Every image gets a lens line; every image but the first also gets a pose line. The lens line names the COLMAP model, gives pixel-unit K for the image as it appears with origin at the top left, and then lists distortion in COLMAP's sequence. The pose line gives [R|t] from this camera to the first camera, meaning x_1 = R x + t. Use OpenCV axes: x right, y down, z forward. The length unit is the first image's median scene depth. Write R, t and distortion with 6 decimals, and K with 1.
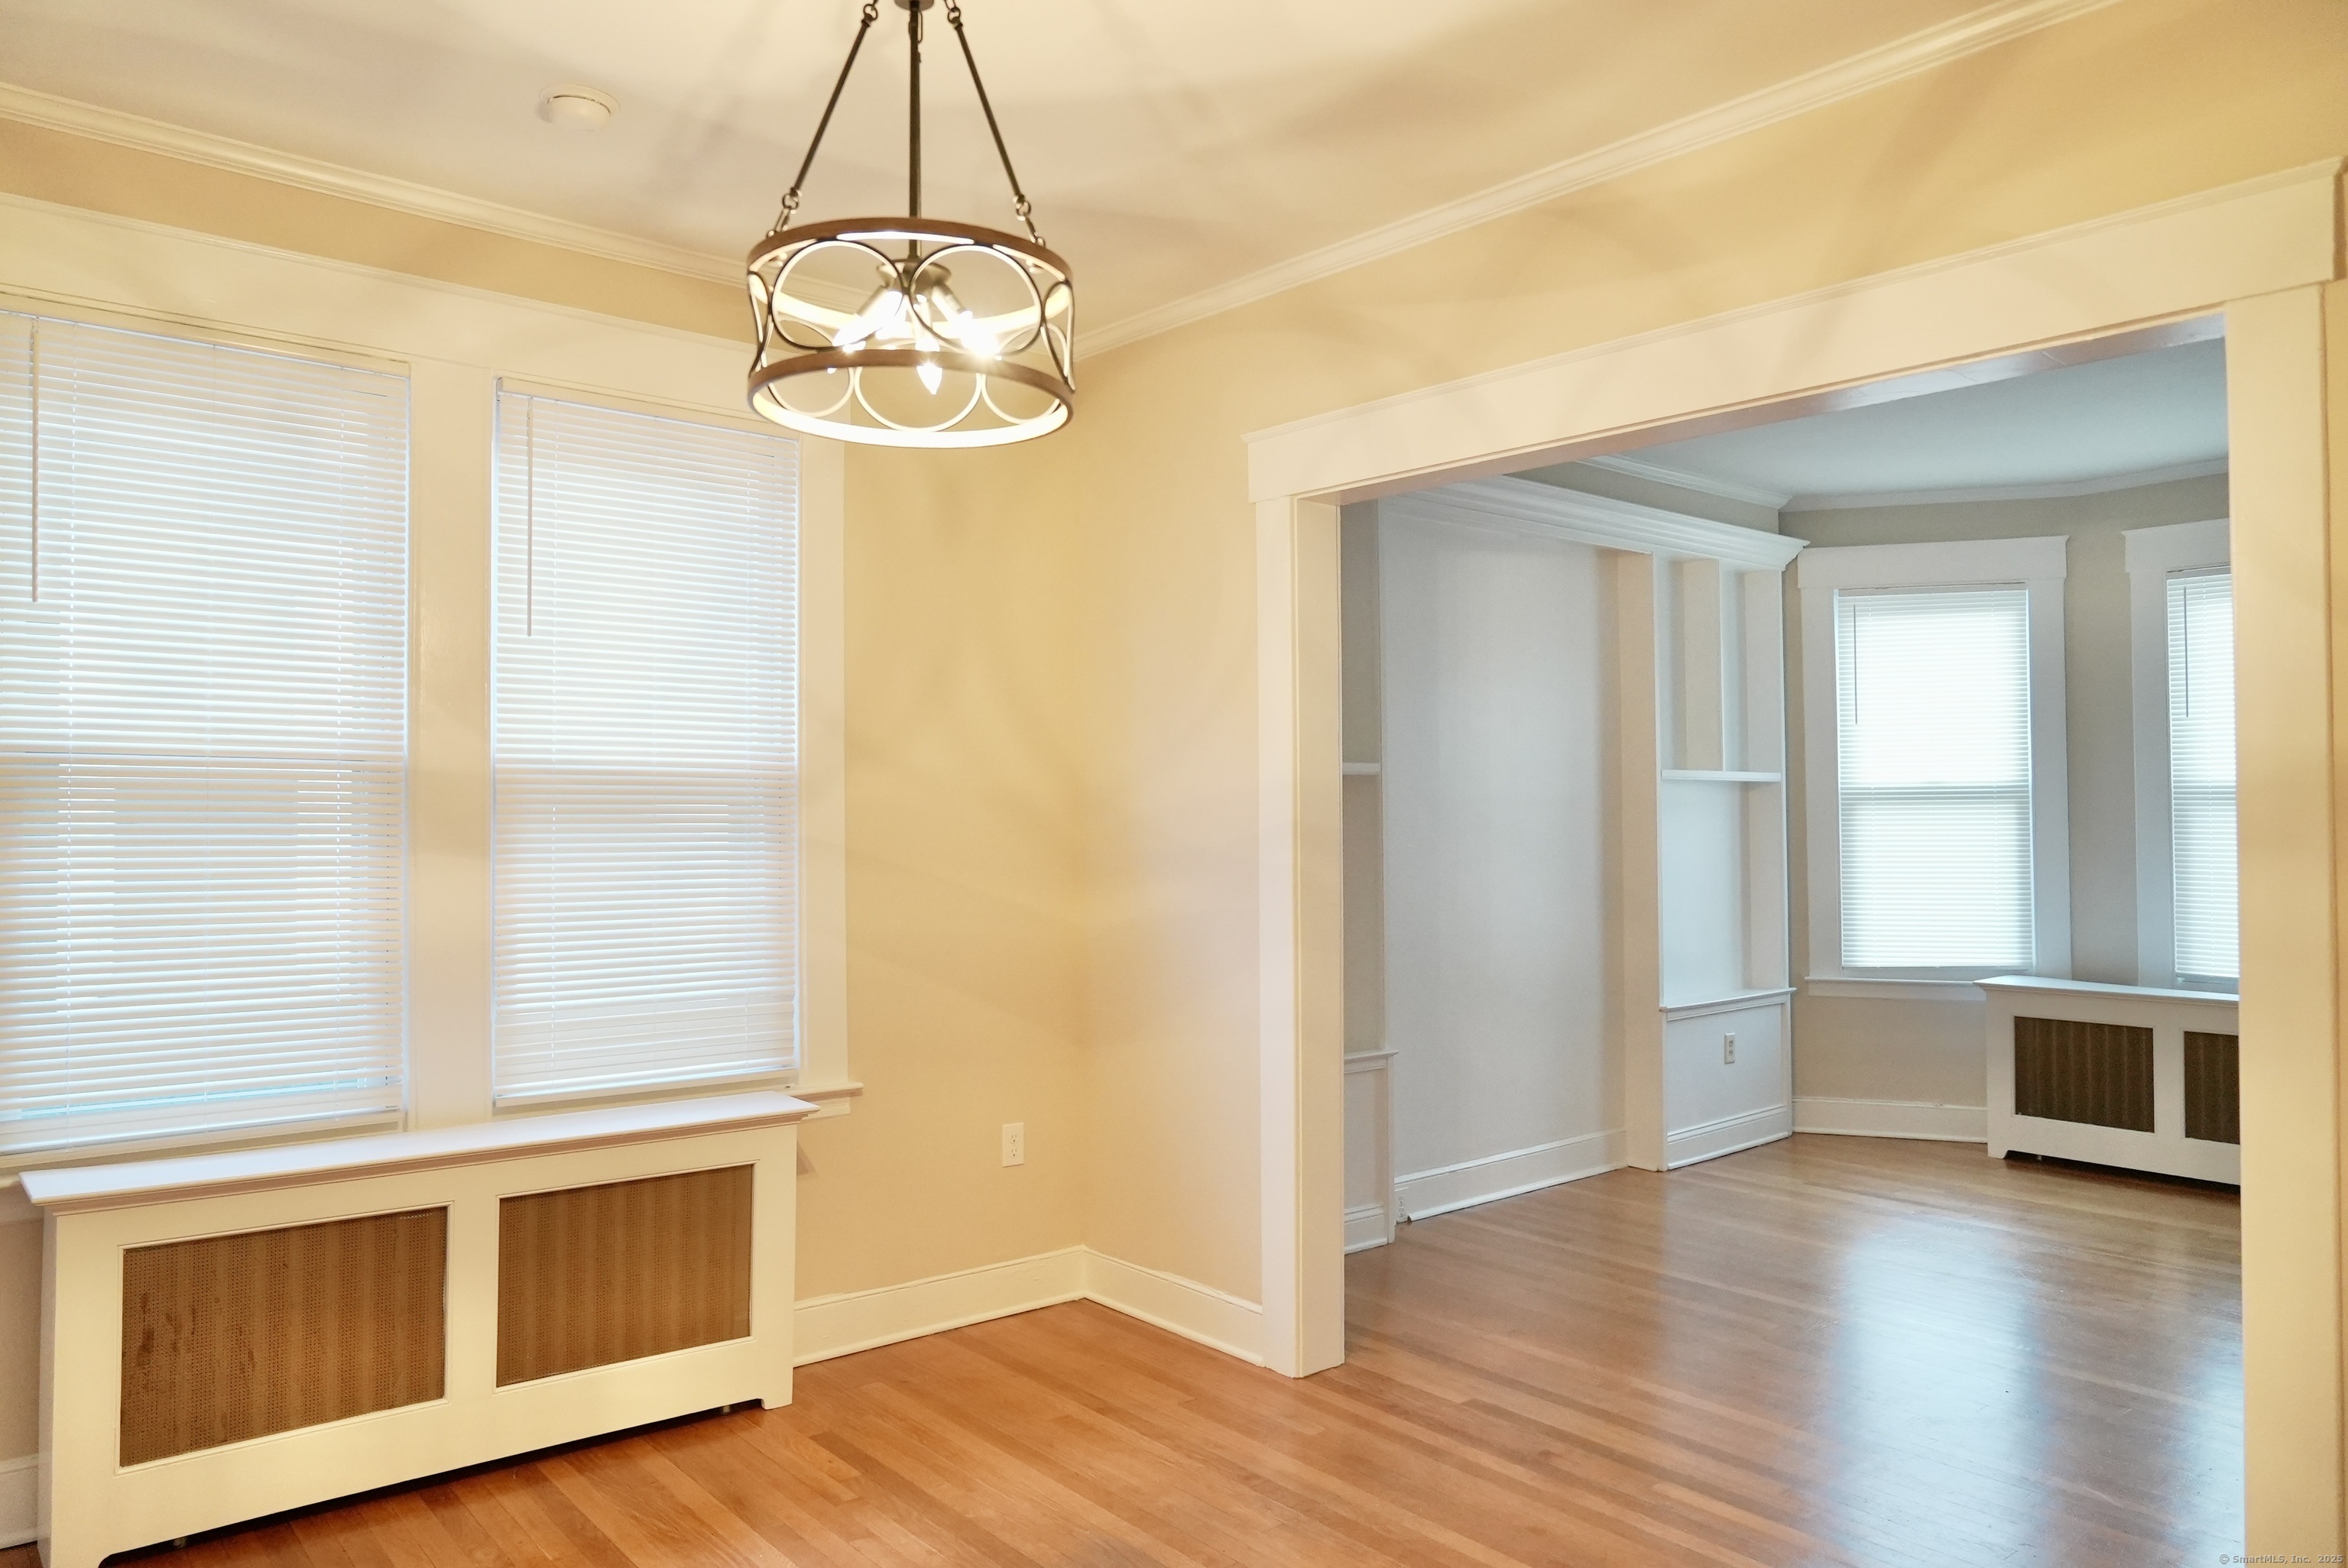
lens RADIAL K [[1597.2, 0, 1165.7], [0, 1597.2, 778.8], [0, 0, 1]] dist [-0.029503, 0.012967]
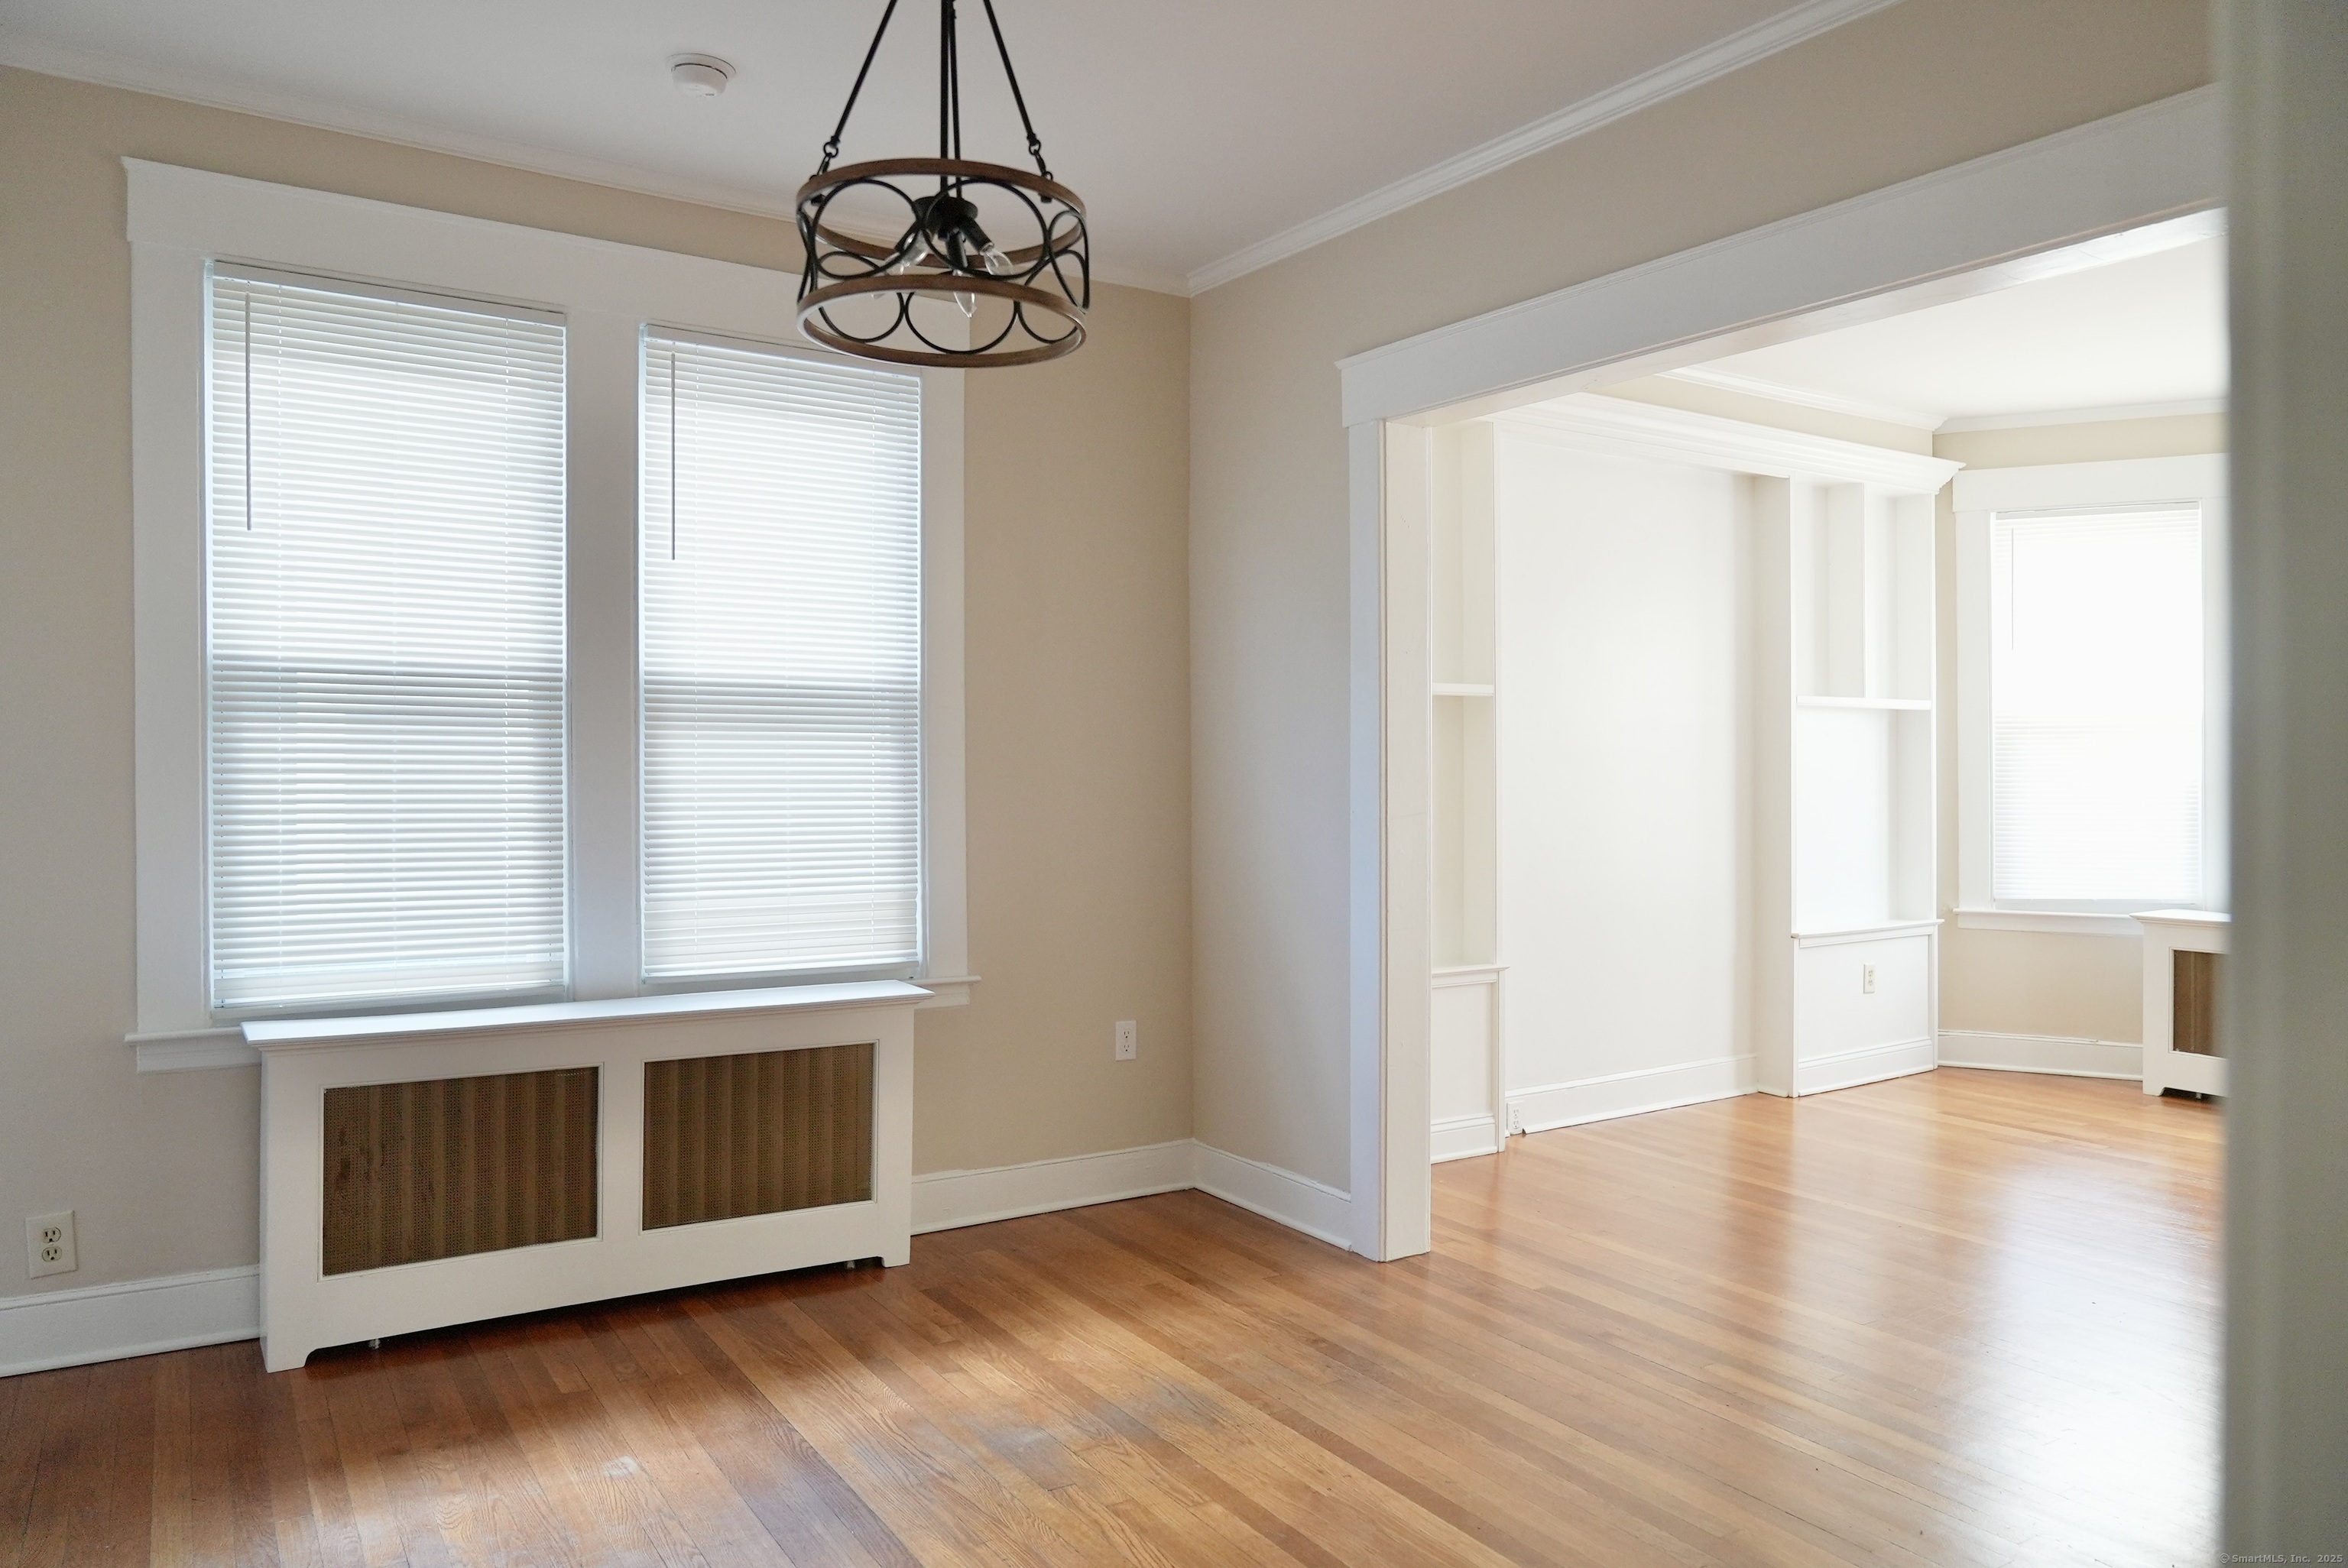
lens RADIAL K [[1597.2, 0, 1171.4], [0, 1597.2, 767.5], [0, 0, 1]] dist [-0.029503, 0.012967]
pose [[0.992629, 0.004078, -0.121121, 0.062596], [-0.001076, 0.999691, 0.024845, 0.021350], [0.121185, -0.024532, 0.992327, -0.046750]]
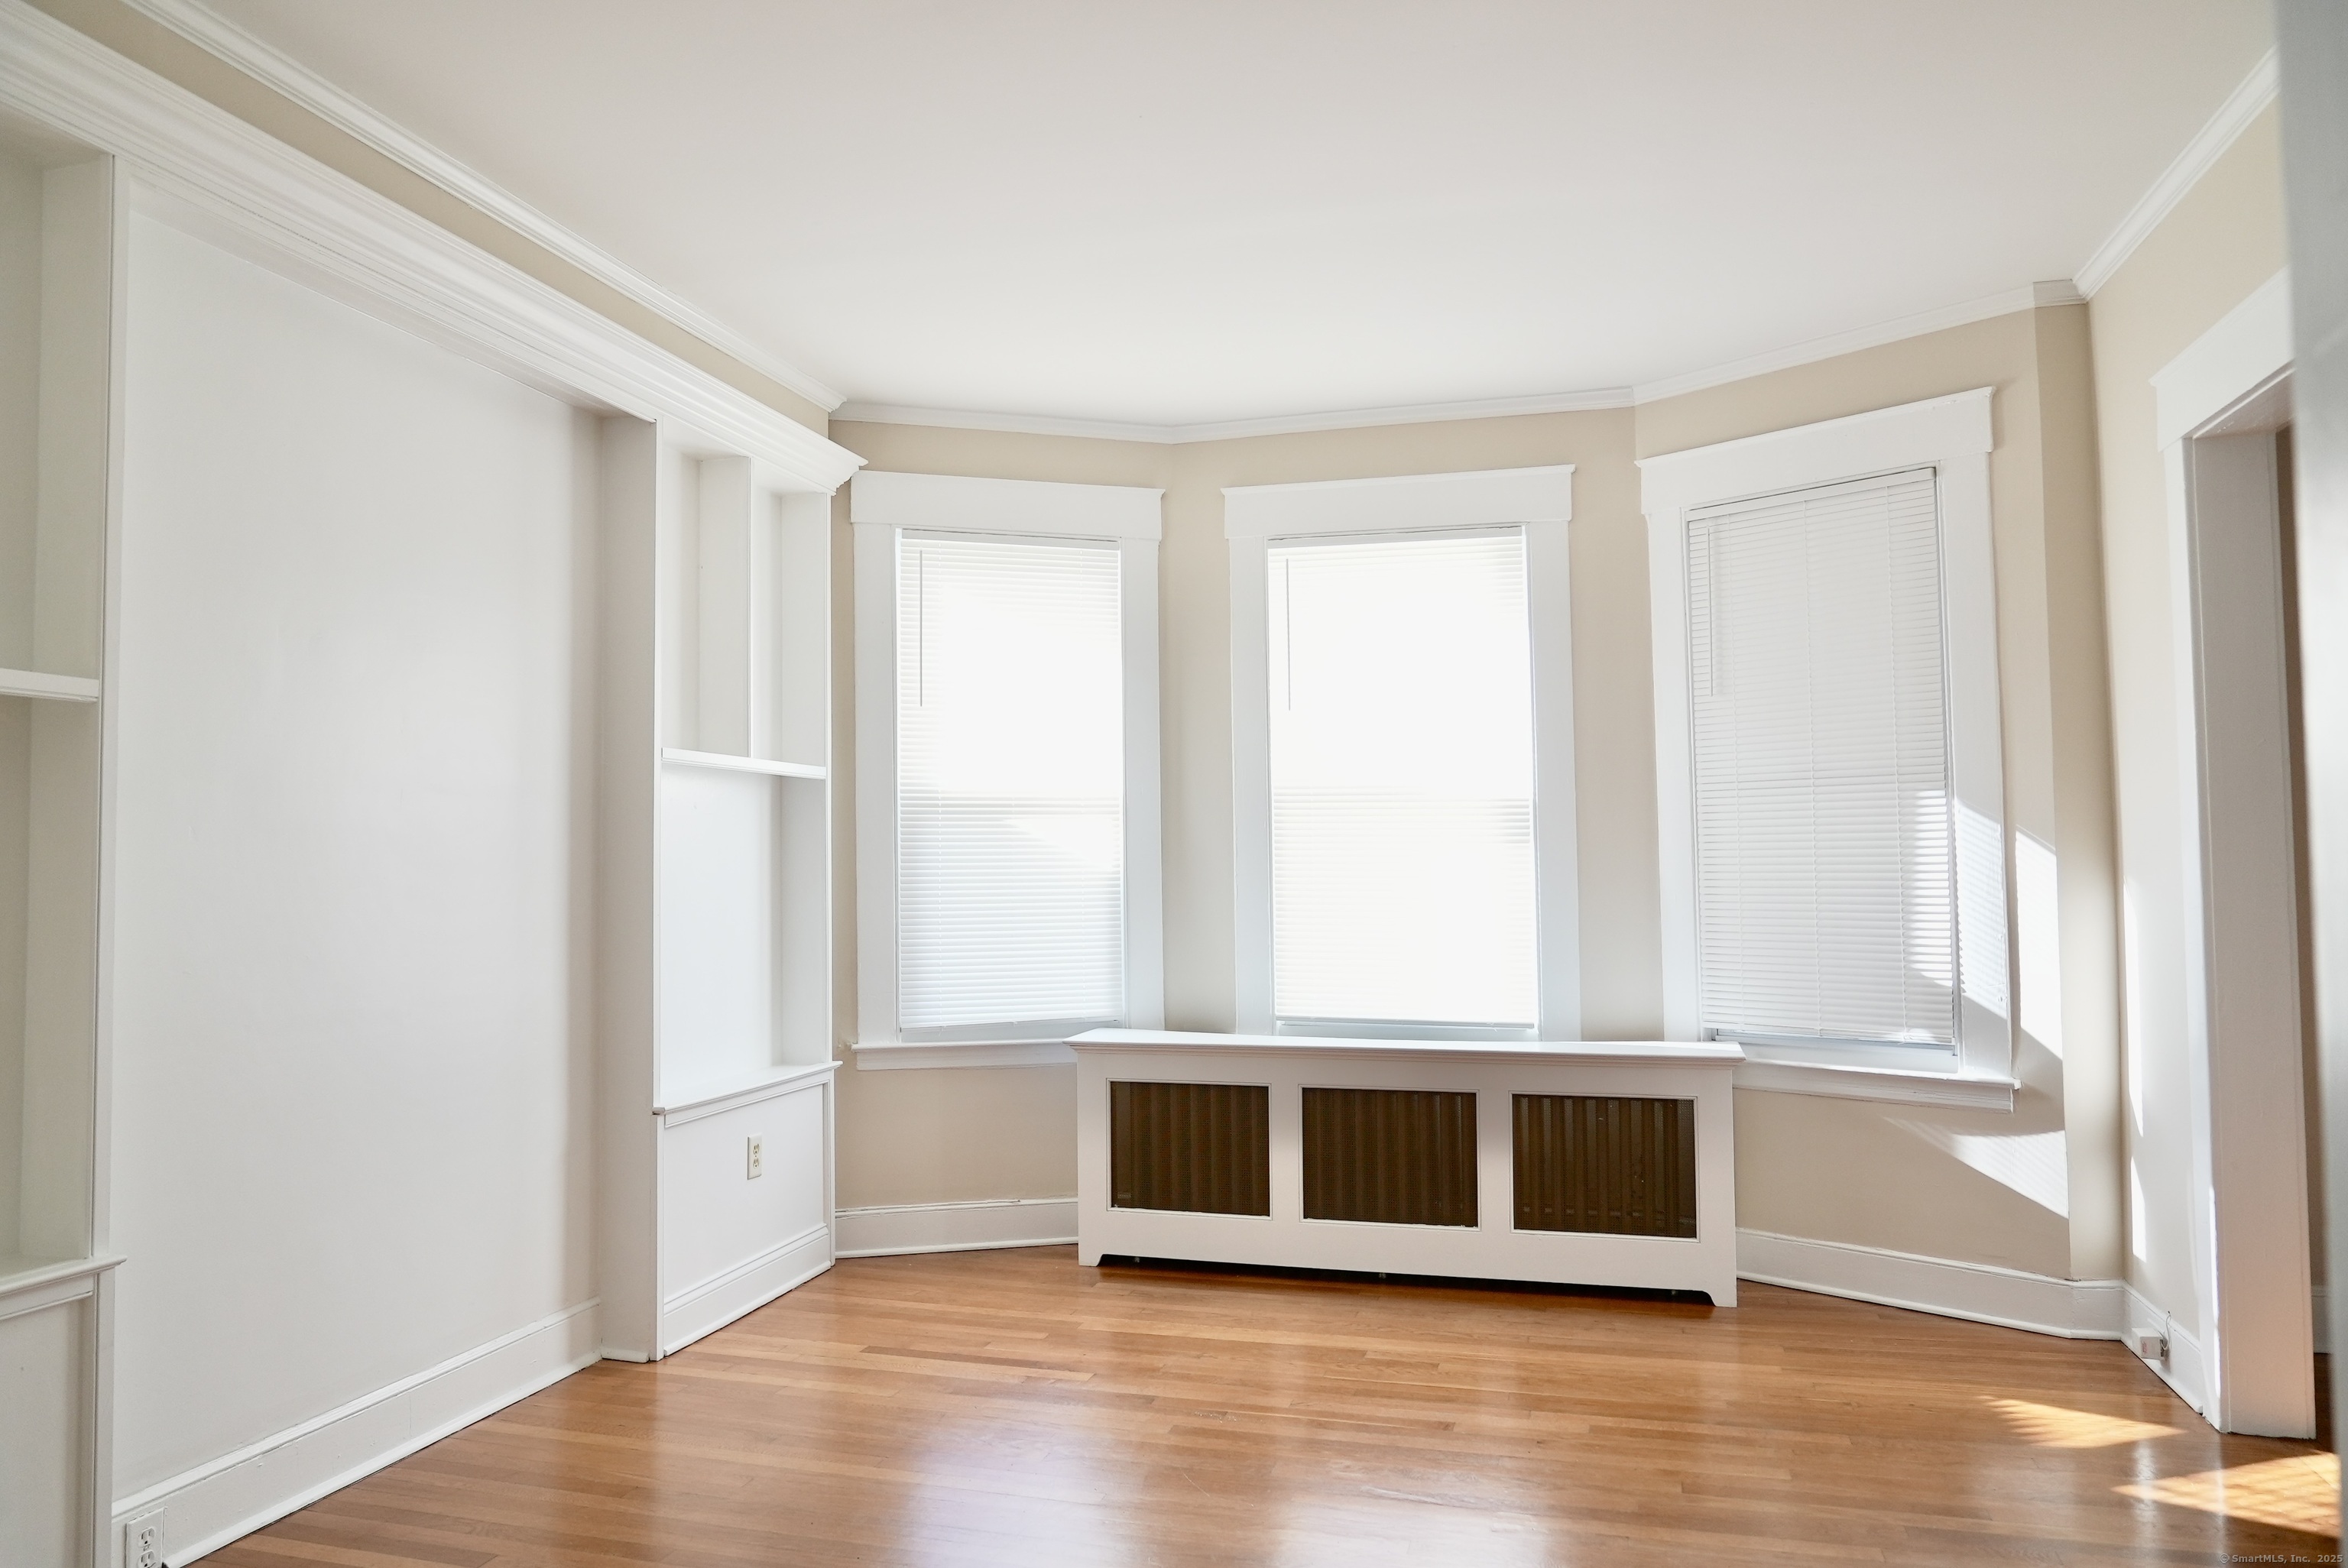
lens RADIAL K [[1597.2, 0, 1154.4], [0, 1597.2, 790.1], [0, 0, 1]] dist [-0.029503, 0.012967]
pose [[0.824434, 0.025310, 0.565392, 0.150693], [-0.009378, 0.999473, -0.031067, 0.044088], [-0.565881, 0.020310, 0.824237, 0.484348]]
